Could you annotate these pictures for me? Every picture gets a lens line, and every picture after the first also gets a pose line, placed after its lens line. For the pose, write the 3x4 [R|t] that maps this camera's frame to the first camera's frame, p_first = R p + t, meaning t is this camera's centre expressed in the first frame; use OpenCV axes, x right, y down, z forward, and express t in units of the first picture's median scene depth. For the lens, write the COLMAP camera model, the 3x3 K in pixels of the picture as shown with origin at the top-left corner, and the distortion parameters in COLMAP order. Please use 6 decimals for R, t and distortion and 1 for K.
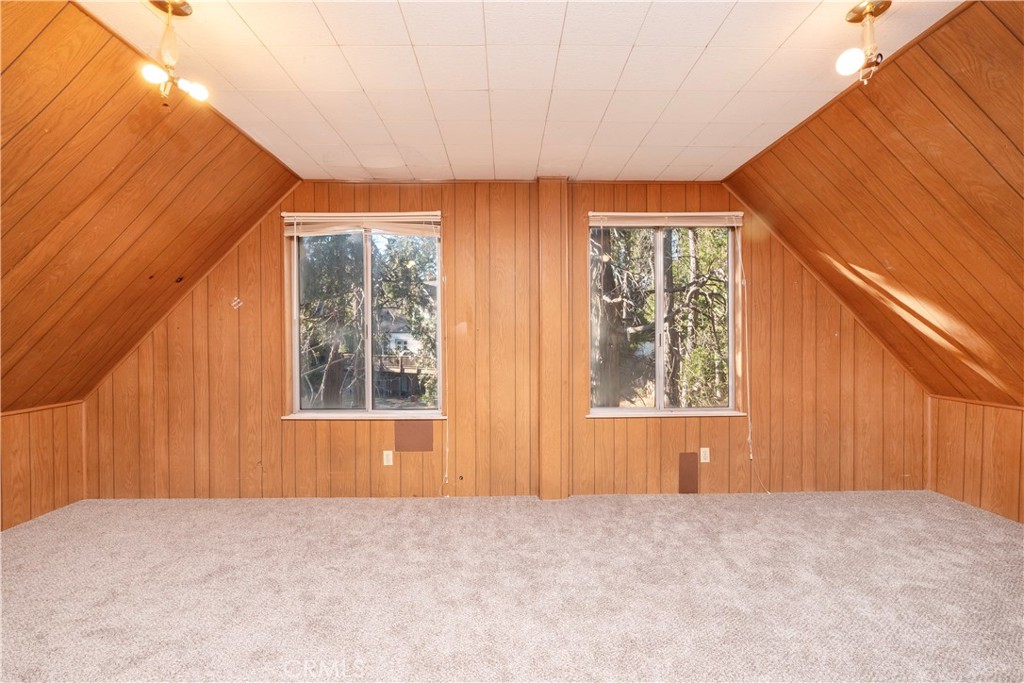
lens RADIAL K [[438.7, 0, 512.0], [0, 438.7, 341.5], [0, 0, 1]] dist [-0.001579, -0.000183]
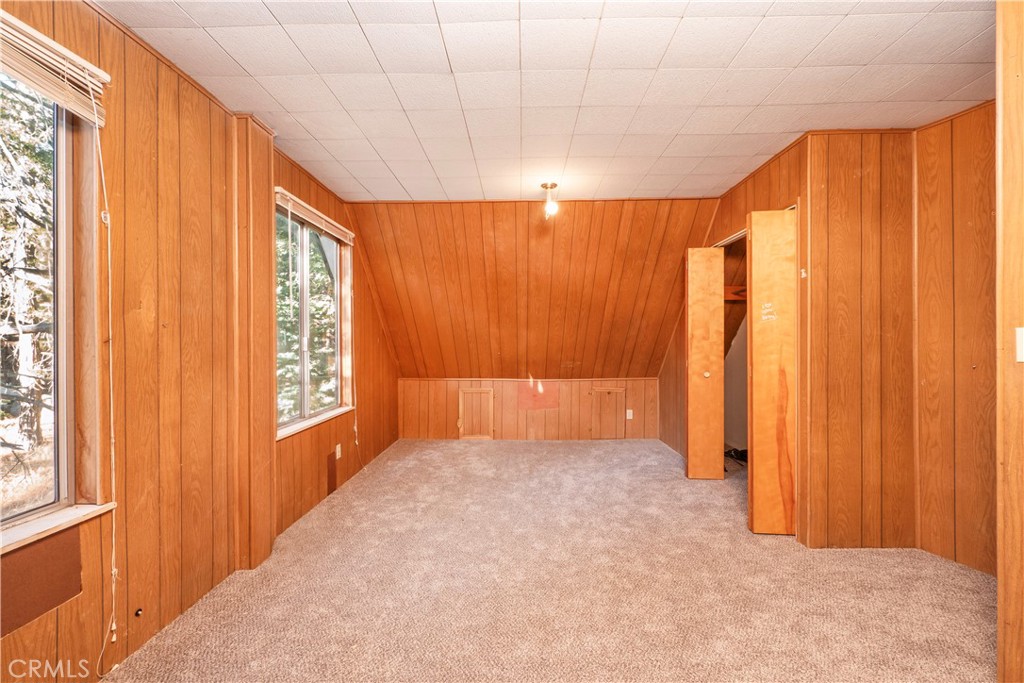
lens RADIAL K [[438.7, 0, 512.0], [0, 438.7, 341.5], [0, 0, 1]] dist [-0.001579, -0.000183]
pose [[0.027244, 0.004185, 0.999620, -0.624393], [0.009371, 0.999946, -0.004441, -0.000649], [-0.999585, 0.009488, 0.027203, 0.548625]]
